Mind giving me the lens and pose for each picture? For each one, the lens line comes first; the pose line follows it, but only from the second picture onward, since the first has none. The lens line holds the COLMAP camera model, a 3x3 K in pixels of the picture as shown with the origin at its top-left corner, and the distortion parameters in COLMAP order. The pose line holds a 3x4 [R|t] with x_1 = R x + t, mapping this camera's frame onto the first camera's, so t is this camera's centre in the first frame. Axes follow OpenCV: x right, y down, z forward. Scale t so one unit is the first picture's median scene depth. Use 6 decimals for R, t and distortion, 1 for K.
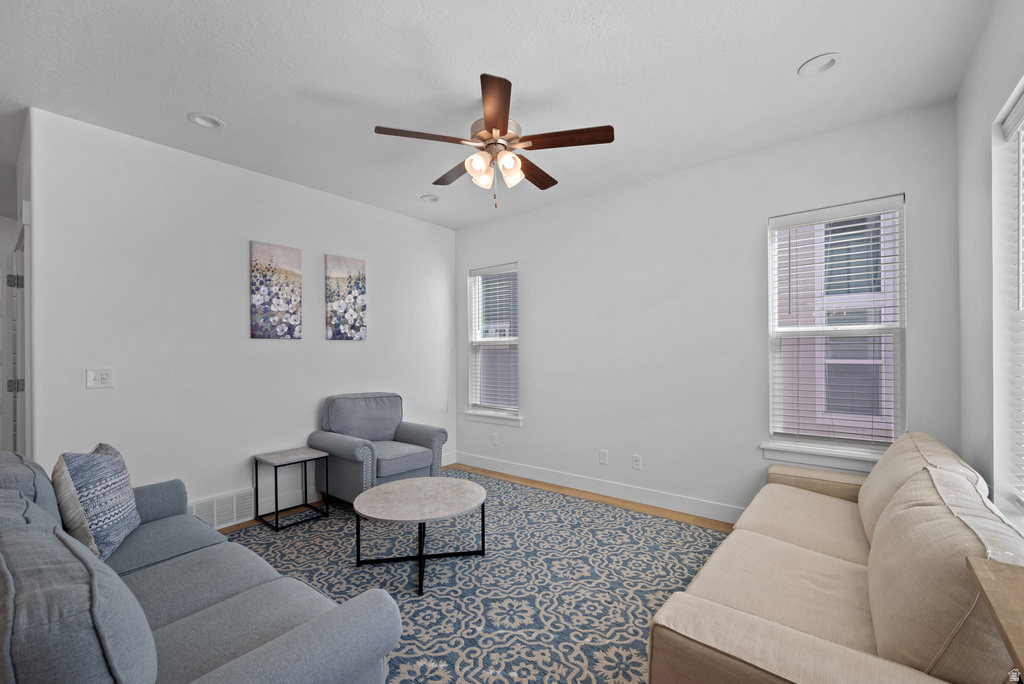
lens RADIAL K [[425.0, 0, 514.0], [0, 425.0, 351.2], [0, 0, 1]] dist [0.001918, 0.000090]
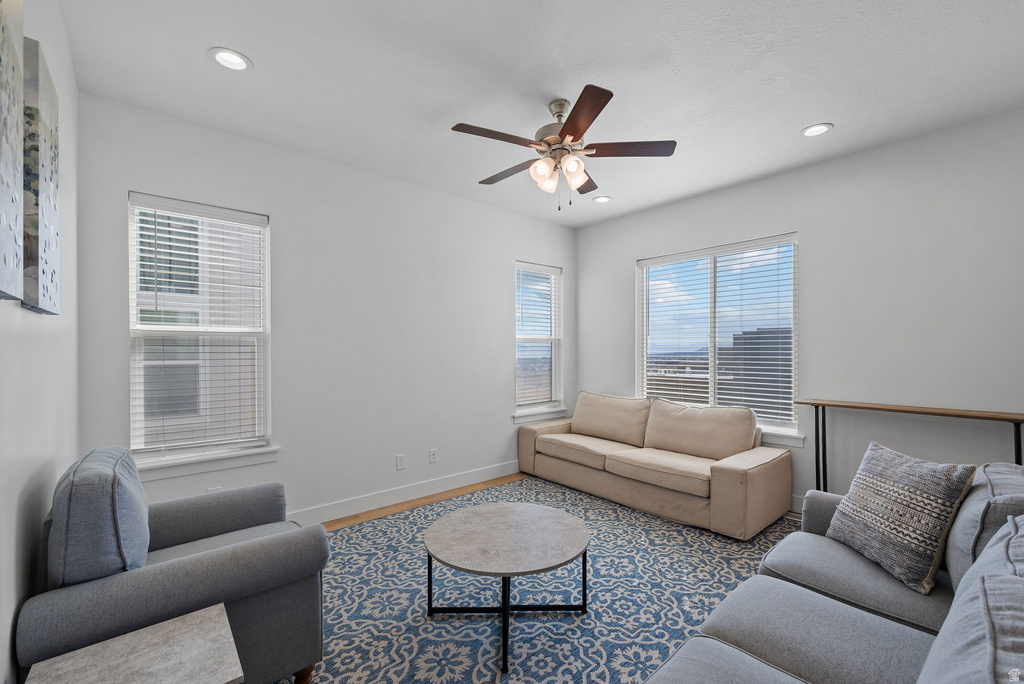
lens RADIAL K [[443.5, 0, 506.5], [0, 443.5, 351.0], [0, 0, 1]] dist [0.005505, -0.000057]
pose [[0.172196, 0.003704, 0.985056, -1.042519], [-0.001058, 0.999993, -0.003575, 0.008527], [-0.985062, -0.000426, 0.172199, 0.870642]]
